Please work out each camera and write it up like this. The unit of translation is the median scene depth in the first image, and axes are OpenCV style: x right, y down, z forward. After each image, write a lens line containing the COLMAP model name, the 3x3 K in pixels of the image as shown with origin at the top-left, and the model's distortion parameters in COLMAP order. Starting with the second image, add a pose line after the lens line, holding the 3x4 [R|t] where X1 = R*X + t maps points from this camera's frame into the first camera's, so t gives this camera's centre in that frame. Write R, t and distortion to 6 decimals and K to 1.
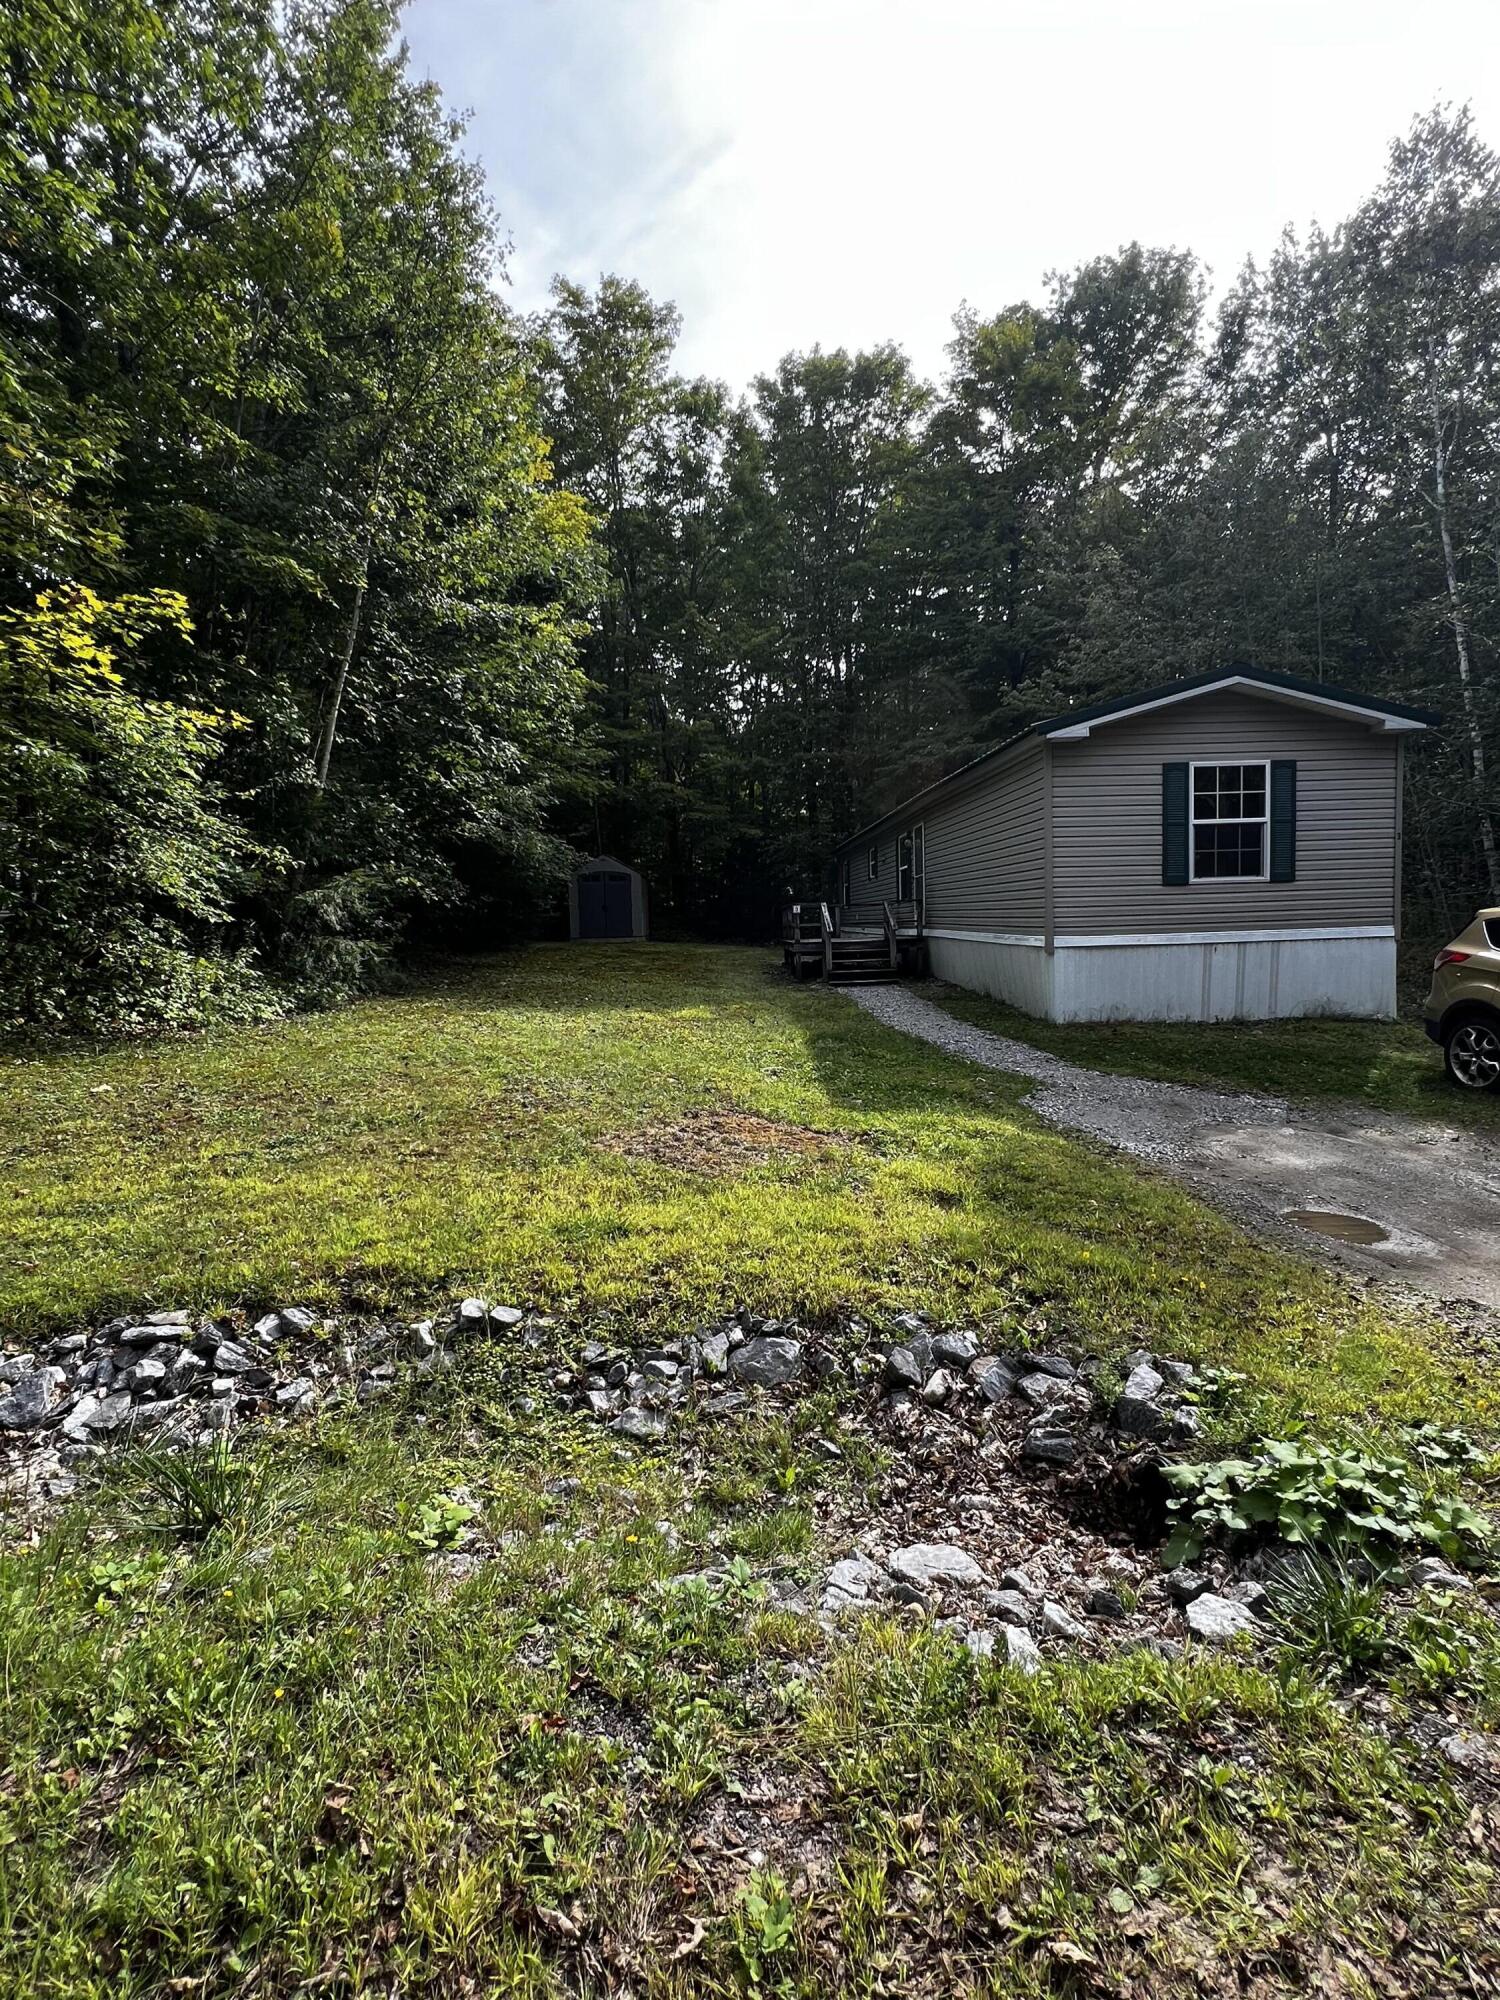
lens RADIAL K [[995.1, 0, 758.7], [0, 995.1, 998.4], [0, 0, 1]] dist [0.001865, -0.000100]
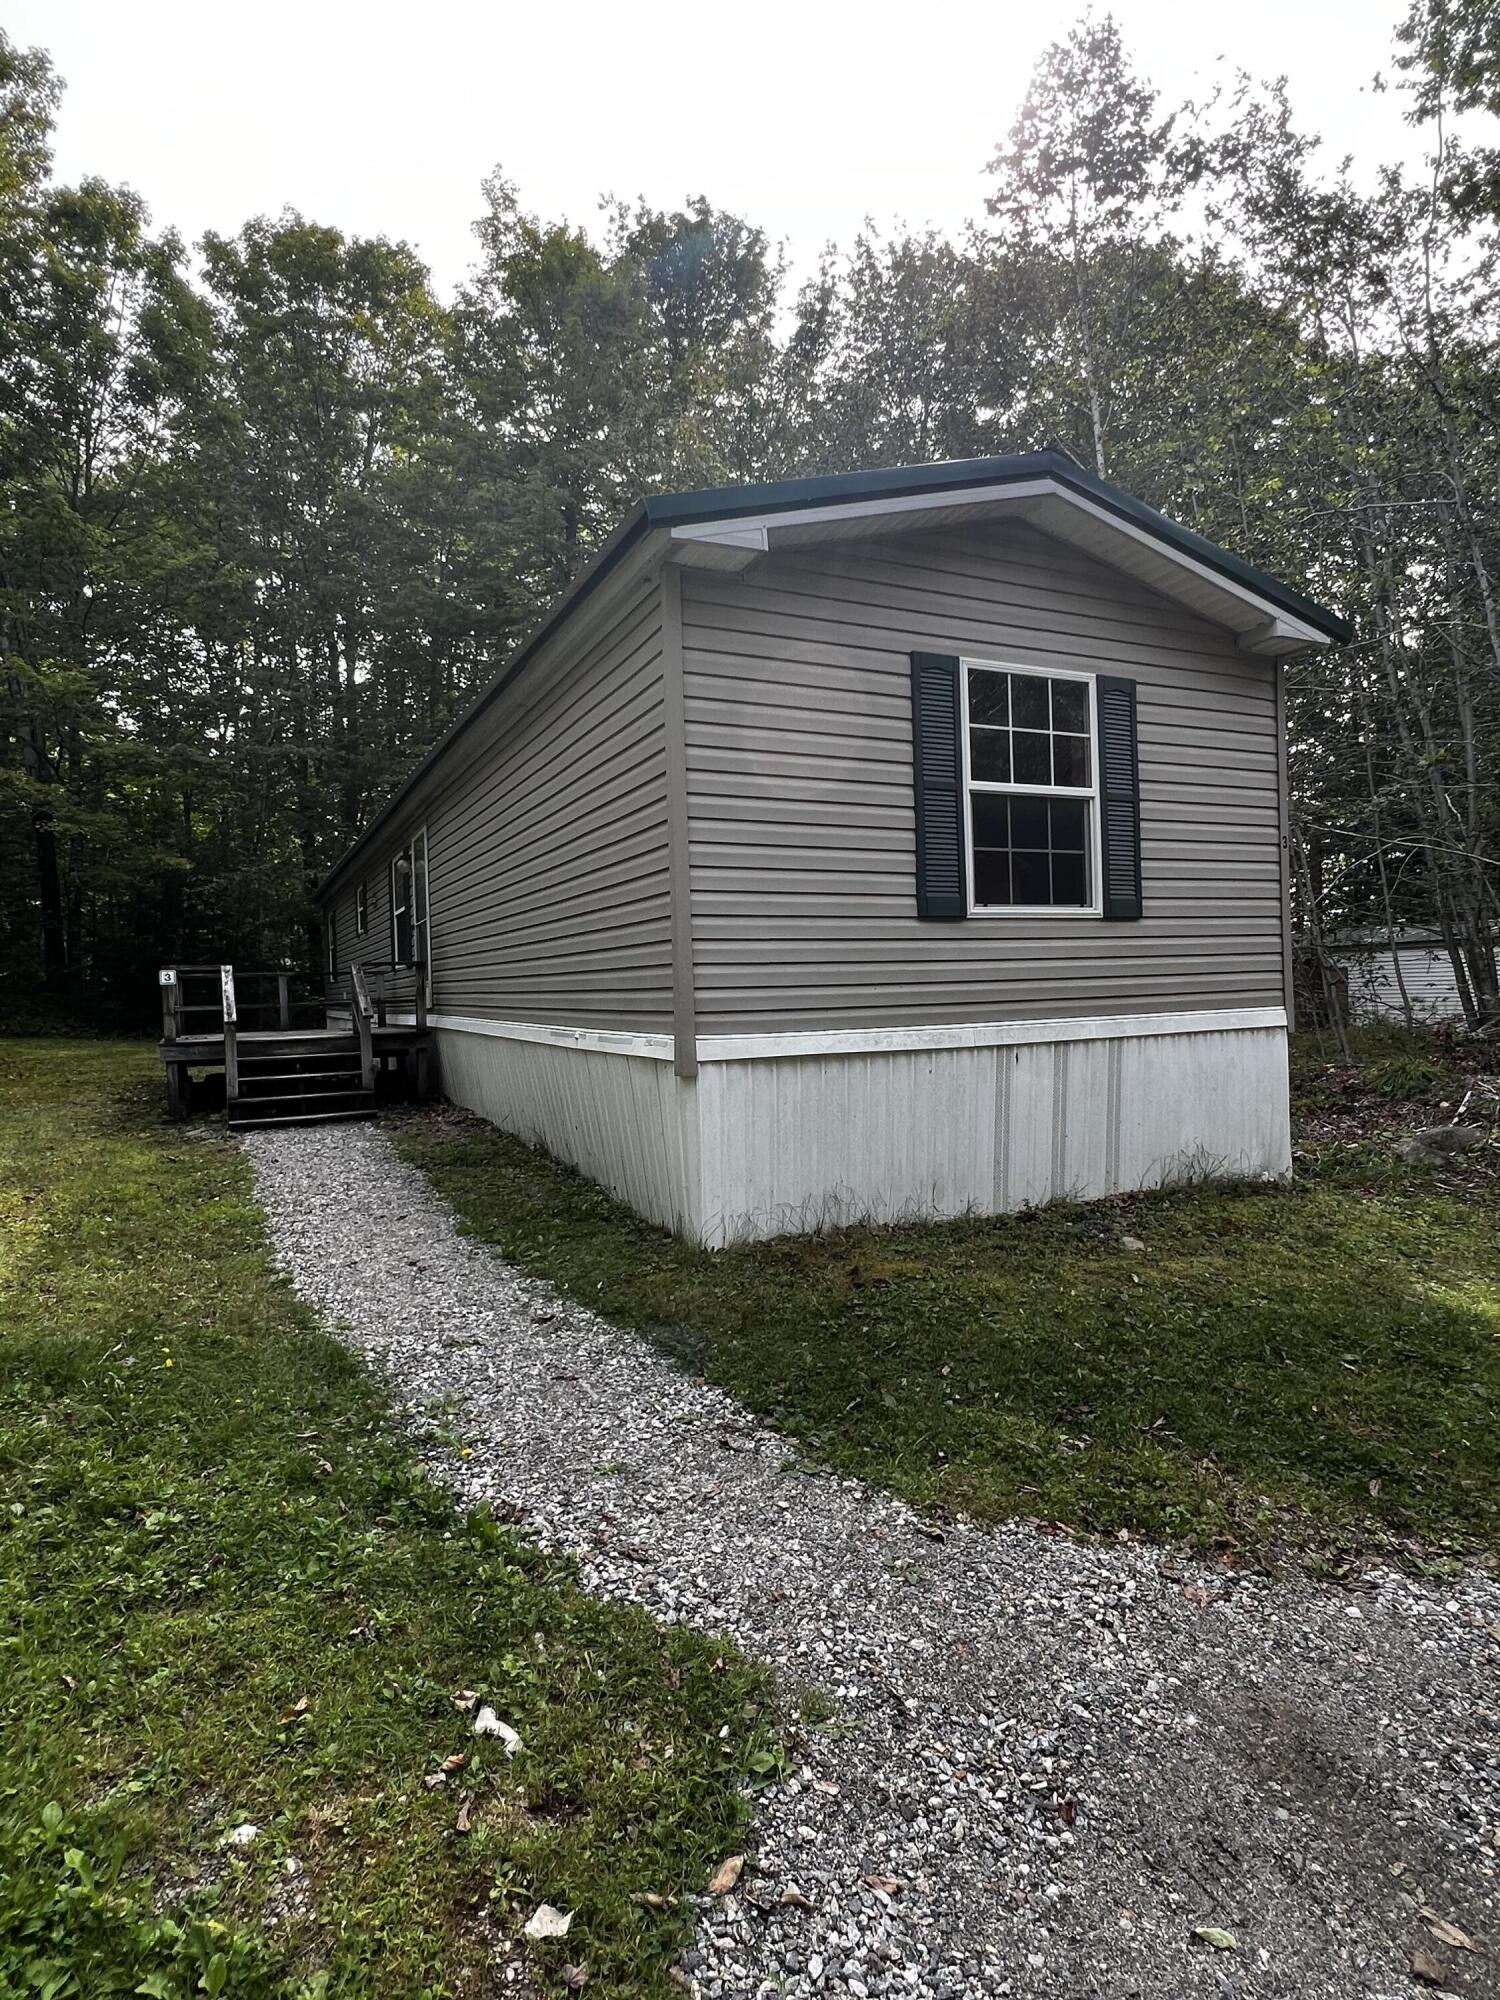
lens RADIAL K [[1080.2, 0, 746.6], [0, 1080.2, 1003.7], [0, 0, 1]] dist [0.006165, 0.000263]
pose [[0.918544, -0.001468, 0.395316, 0.139749], [0.031618, 0.997062, -0.069765, -0.043423], [-0.394053, 0.076582, 0.915892, 0.579987]]
